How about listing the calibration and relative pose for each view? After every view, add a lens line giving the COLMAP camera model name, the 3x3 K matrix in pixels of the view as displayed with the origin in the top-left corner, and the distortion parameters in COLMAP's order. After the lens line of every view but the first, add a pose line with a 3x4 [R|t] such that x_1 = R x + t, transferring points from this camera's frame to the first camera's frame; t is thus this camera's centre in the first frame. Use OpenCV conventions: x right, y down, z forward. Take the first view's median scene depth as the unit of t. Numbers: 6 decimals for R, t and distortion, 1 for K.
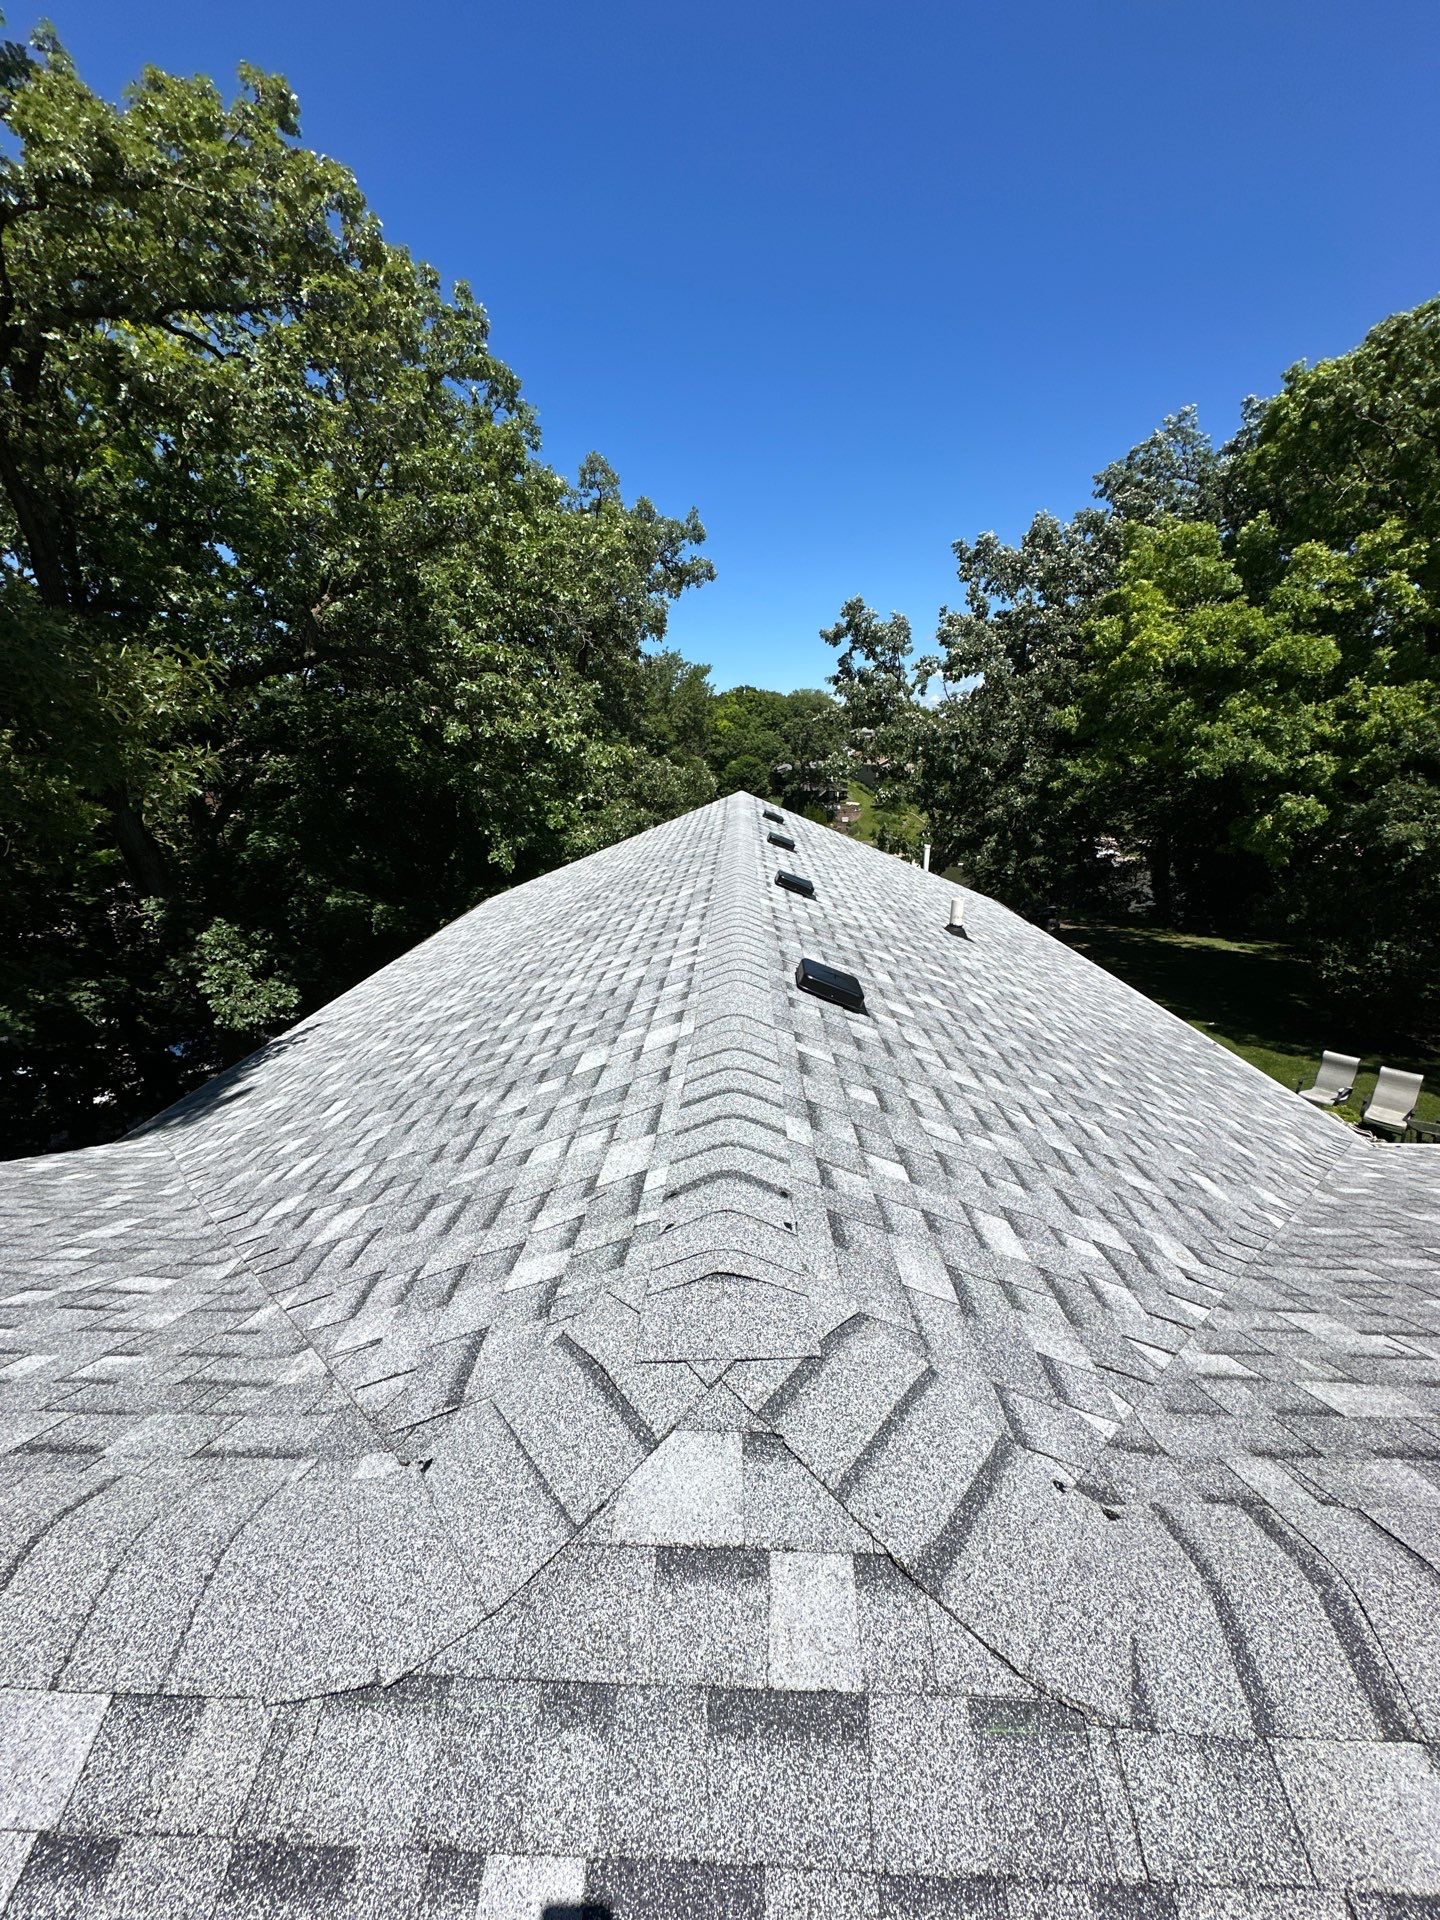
lens RADIAL K [[769.2, 0, 724.2], [0, 769.2, 955.3], [0, 0, 1]] dist [-0.000143, 0.000330]
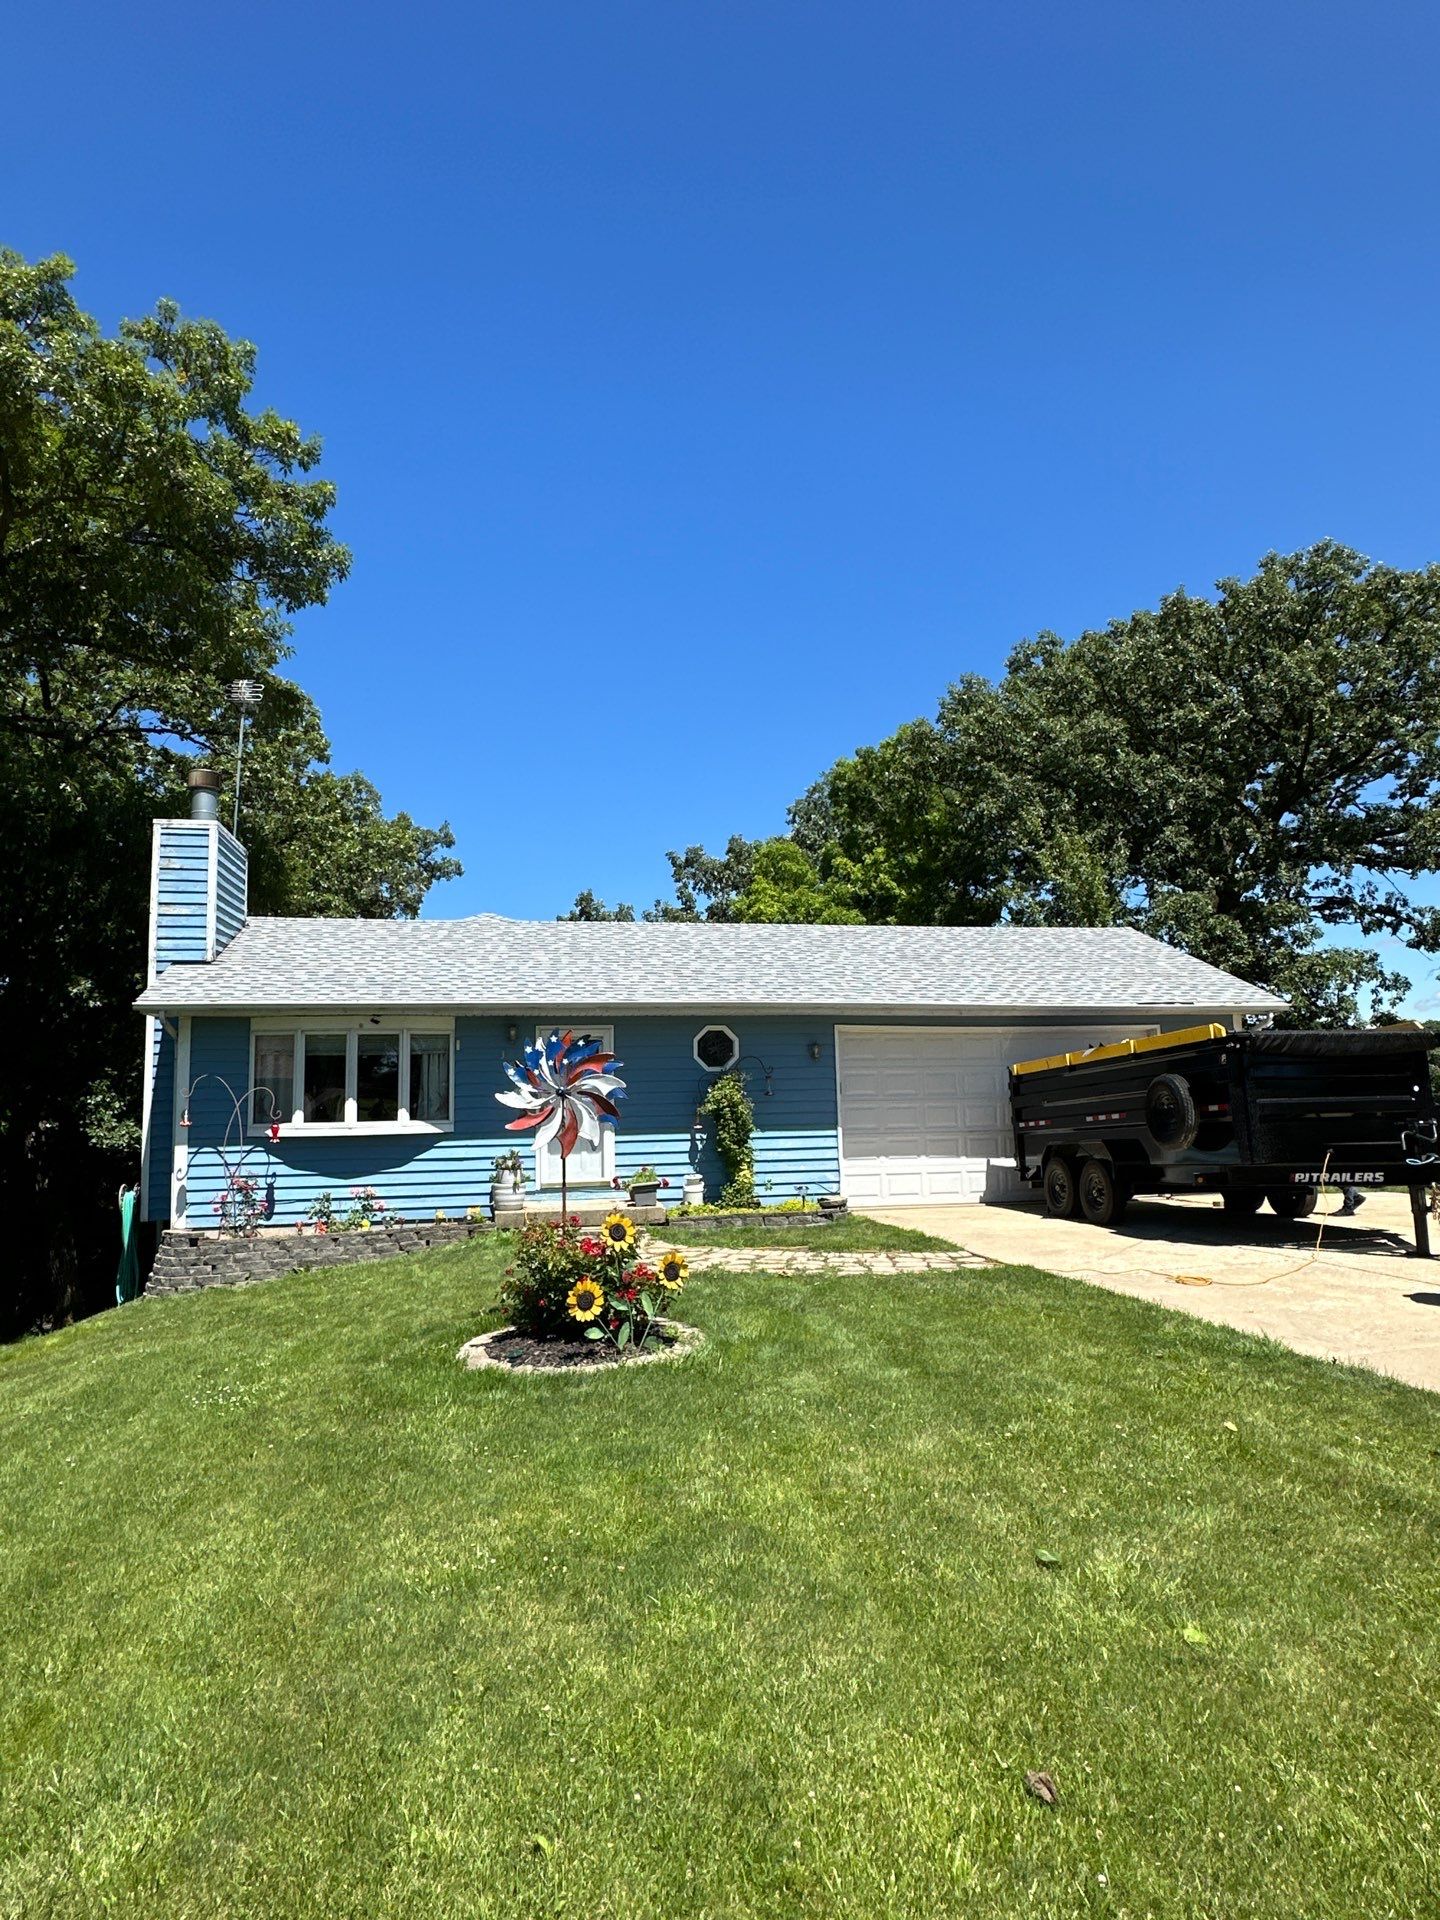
lens RADIAL K [[1040.2, 0, 725.4], [0, 1040.2, 956.3], [0, 0, 1]] dist [0.003809, 0.002372]
pose [[0.971367, 0.005676, 0.237517, 0.000179], [0.085228, 0.924852, -0.370654, 0.242943], [-0.221772, 0.380284, 0.897887, -0.455719]]
